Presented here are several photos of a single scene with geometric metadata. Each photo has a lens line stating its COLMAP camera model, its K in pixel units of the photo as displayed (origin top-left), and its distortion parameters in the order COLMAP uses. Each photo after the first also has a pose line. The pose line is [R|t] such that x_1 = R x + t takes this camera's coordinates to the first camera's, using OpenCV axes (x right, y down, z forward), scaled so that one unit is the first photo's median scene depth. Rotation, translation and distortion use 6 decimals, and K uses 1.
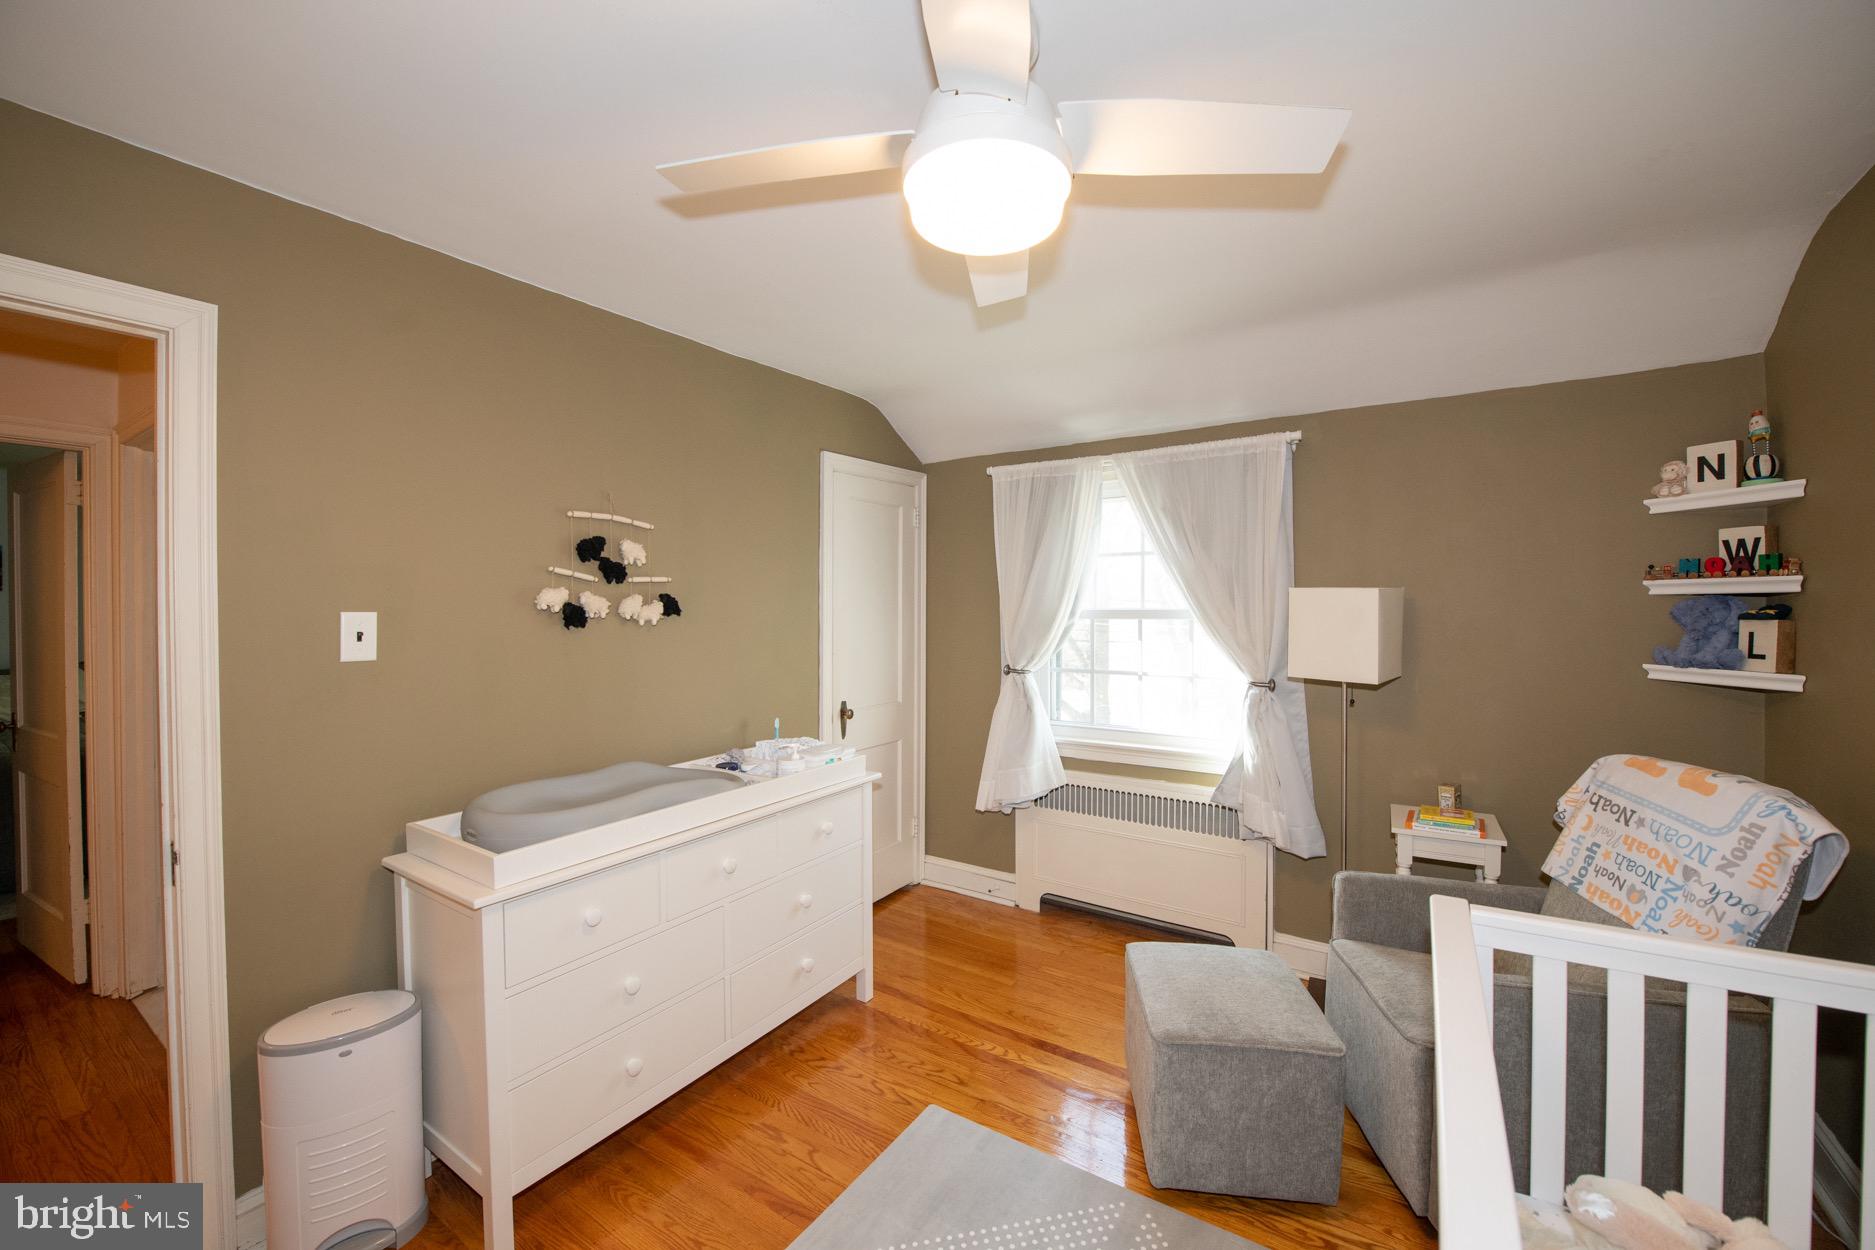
lens RADIAL K [[748.7, 0, 951.5], [0, 748.7, 610.6], [0, 0, 1]] dist [-0.013211, -0.004059]
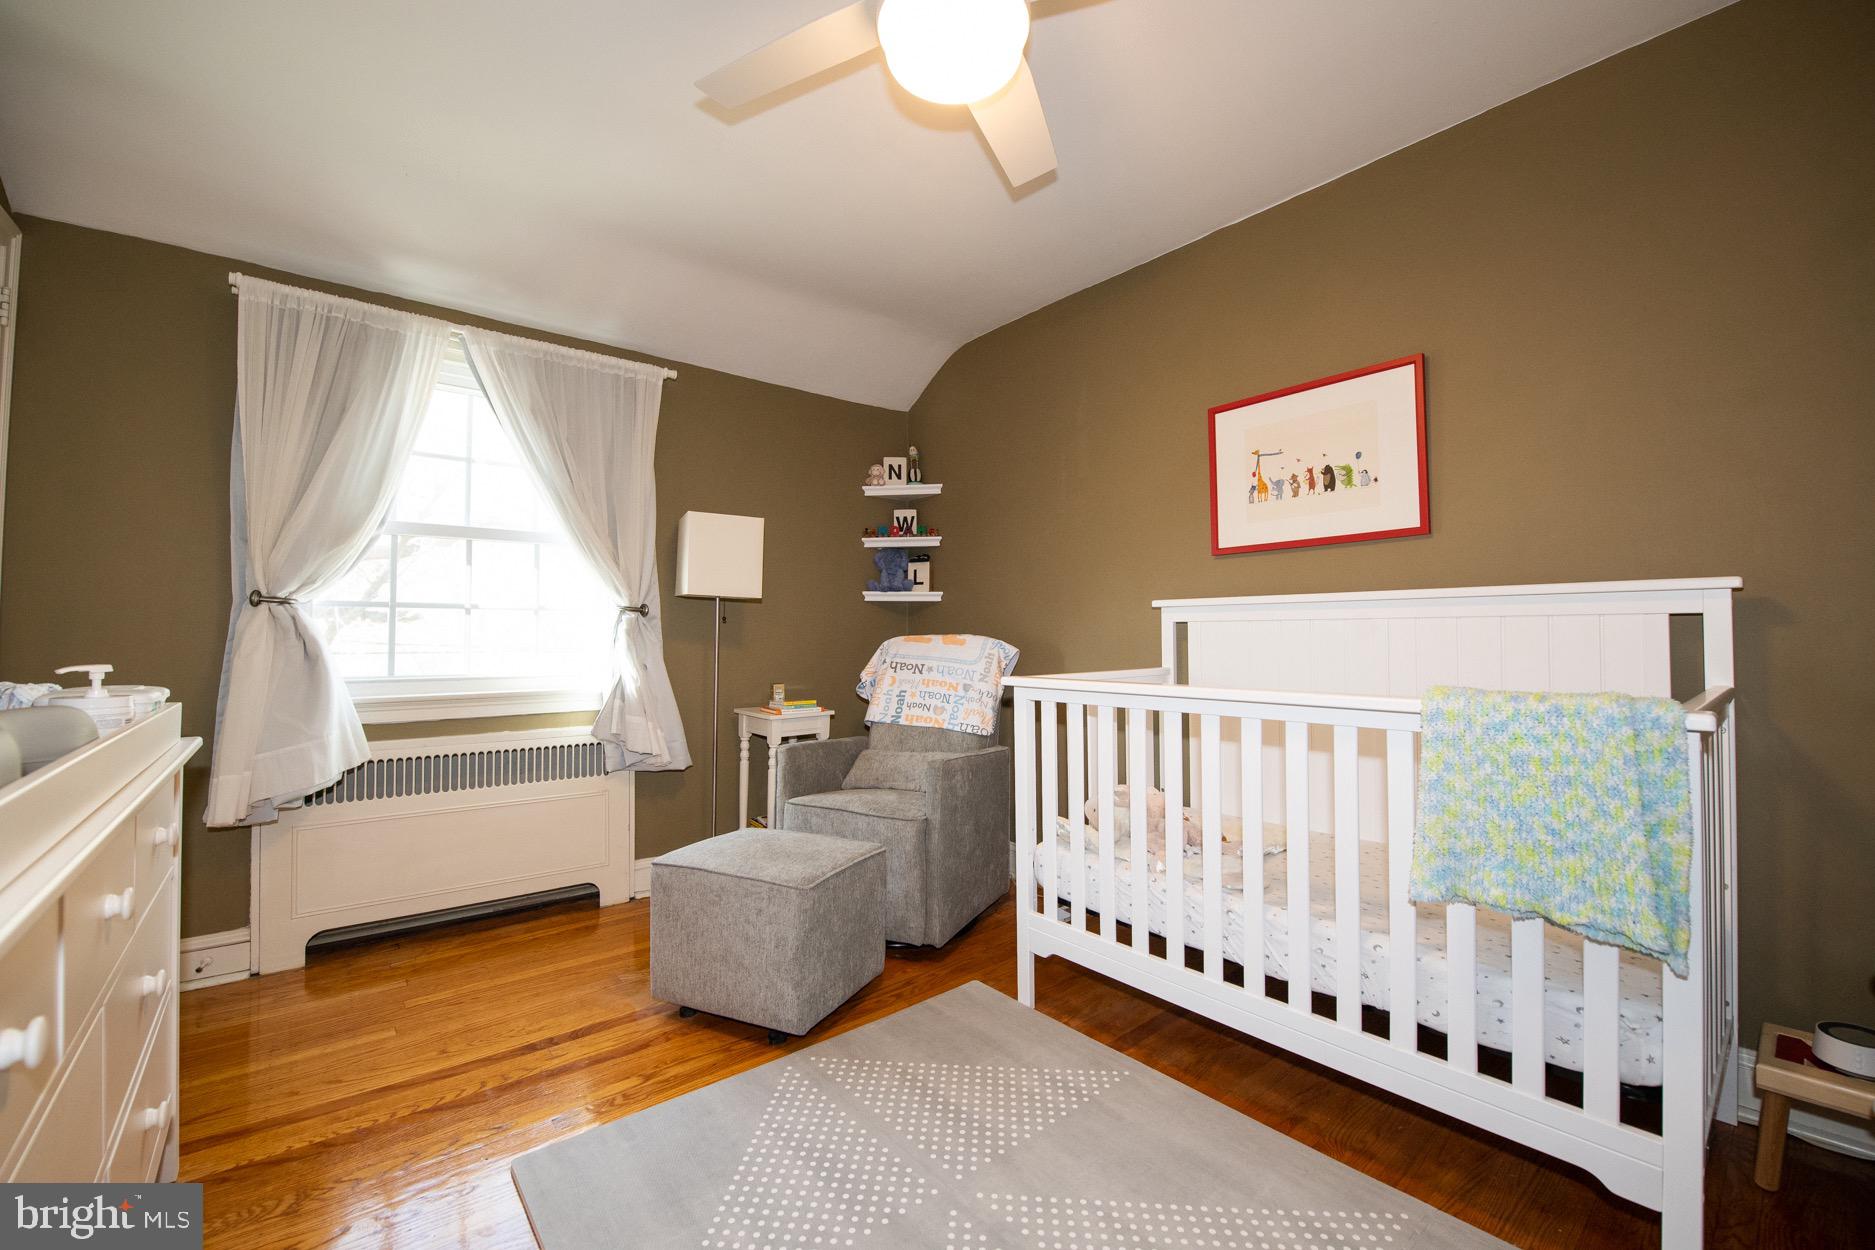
lens RADIAL K [[748.7, 0, 951.5], [0, 748.7, 610.6], [0, 0, 1]] dist [-0.013211, -0.004059]
pose [[0.291683, 0.030963, 0.956014, -0.538142], [0.010043, 0.999322, -0.035430, 0.180450], [-0.956462, 0.019936, 0.291174, 0.389154]]
